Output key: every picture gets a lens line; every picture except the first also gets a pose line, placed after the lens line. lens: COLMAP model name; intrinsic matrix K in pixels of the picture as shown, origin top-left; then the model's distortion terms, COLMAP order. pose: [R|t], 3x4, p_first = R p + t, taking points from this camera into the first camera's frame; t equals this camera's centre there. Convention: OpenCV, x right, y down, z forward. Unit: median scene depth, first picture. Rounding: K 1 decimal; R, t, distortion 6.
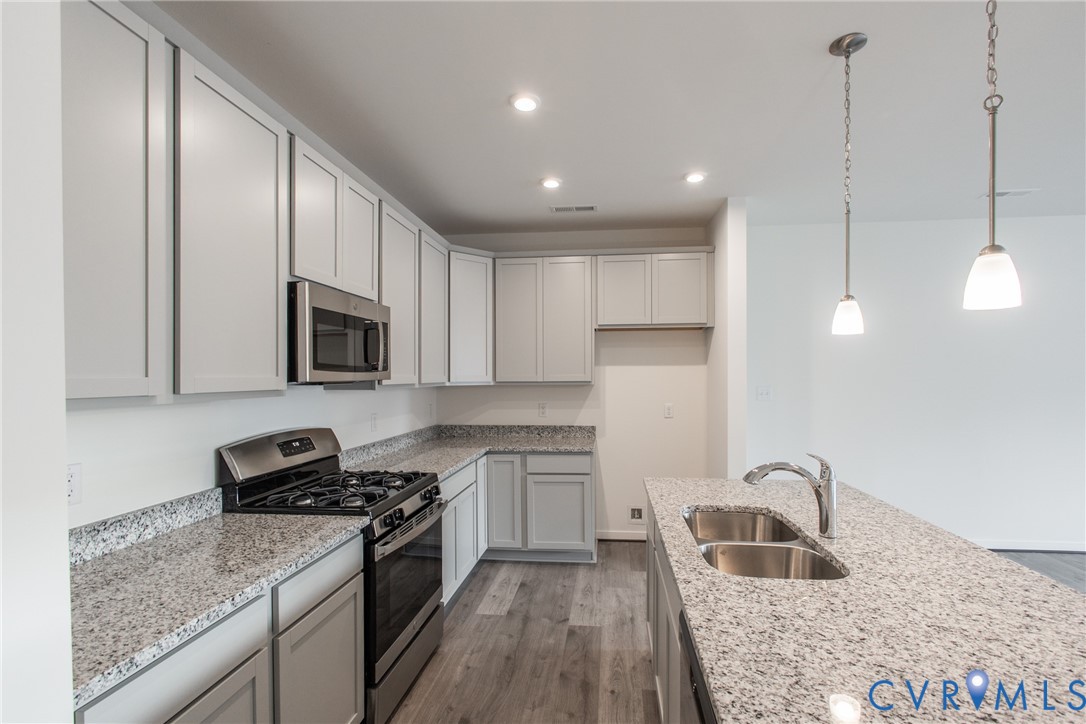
lens RADIAL K [[509.5, 0, 551.4], [0, 509.5, 380.8], [0, 0, 1]] dist [-0.003487, -0.000366]
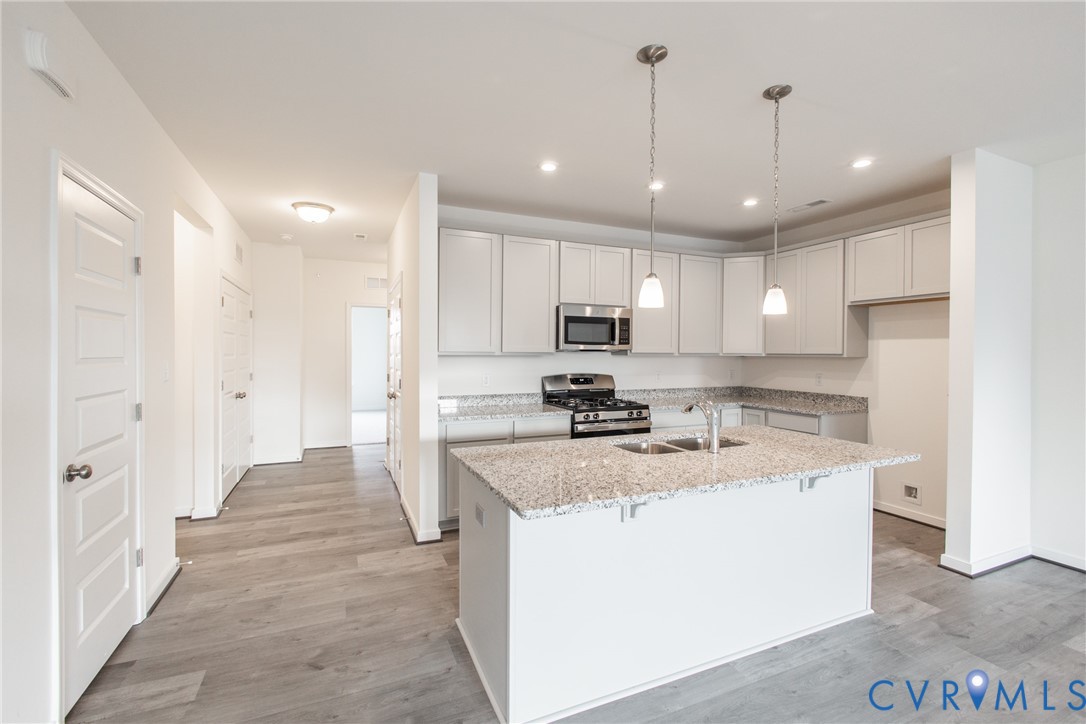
lens RADIAL K [[470.0, 0, 533.0], [0, 470.0, 364.3], [0, 0, 1]] dist [-0.004671, -0.000354]
pose [[0.493493, 0.032302, -0.869150, 0.924929], [-0.016889, 0.999478, 0.027557, 0.009604], [0.869586, 0.001080, 0.493780, -0.104033]]
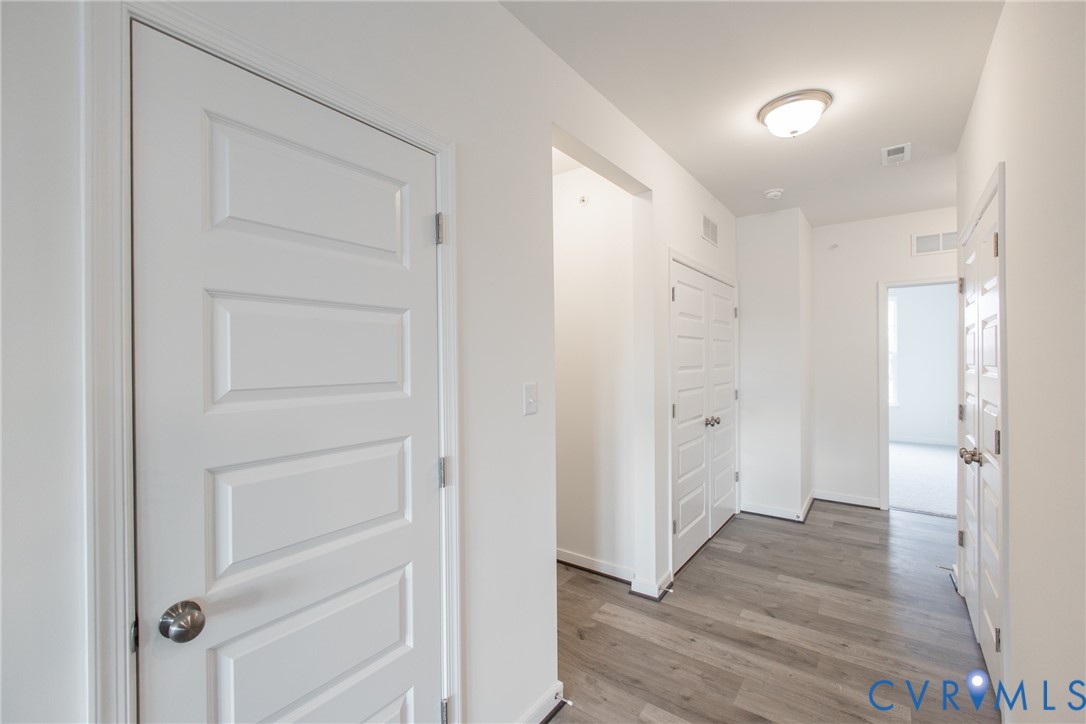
lens RADIAL K [[470.0, 0, 566.2], [0, 470.0, 357.9], [0, 0, 1]] dist [-0.004671, -0.000354]
pose [[-0.462959, 0.009852, -0.886325, 0.210613], [0.004022, 0.999951, 0.009015, 0.003416], [0.886370, 0.000609, -0.462976, 0.051551]]
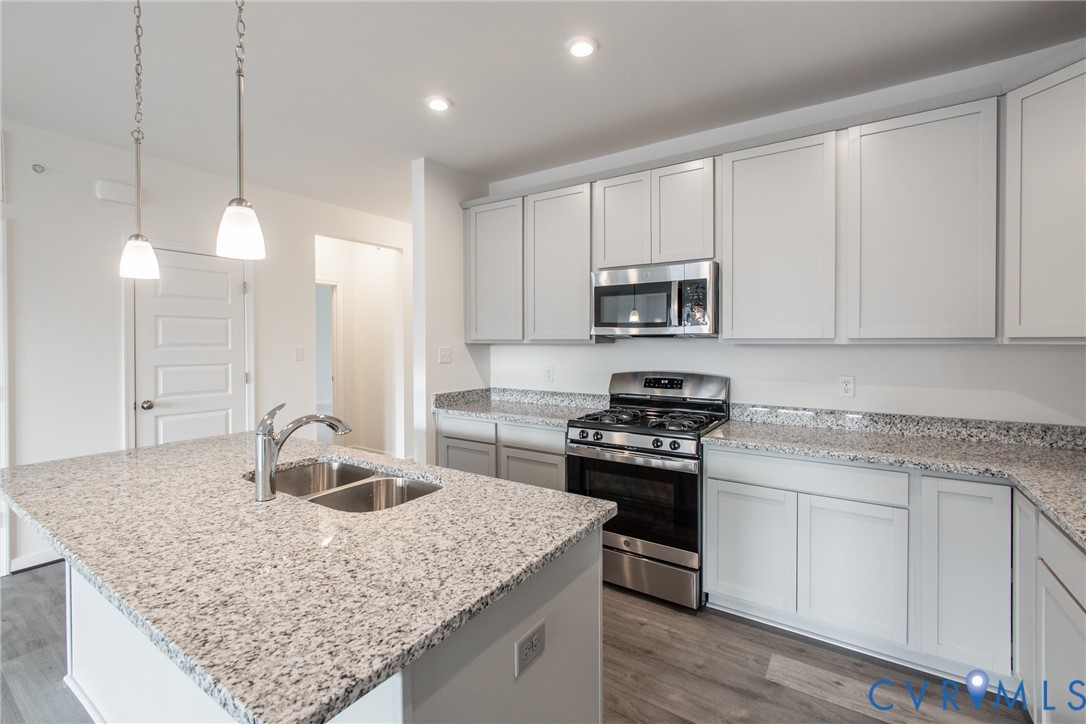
lens RADIAL K [[470.0, 0, 551.1], [0, 470.0, 348.3], [0, 0, 1]] dist [-0.004671, -0.000354]
pose [[-0.450524, 0.017533, -0.892592, 0.649137], [-0.005885, 0.999727, 0.022607, 0.008361], [0.892745, 0.015438, -0.450298, 1.122430]]
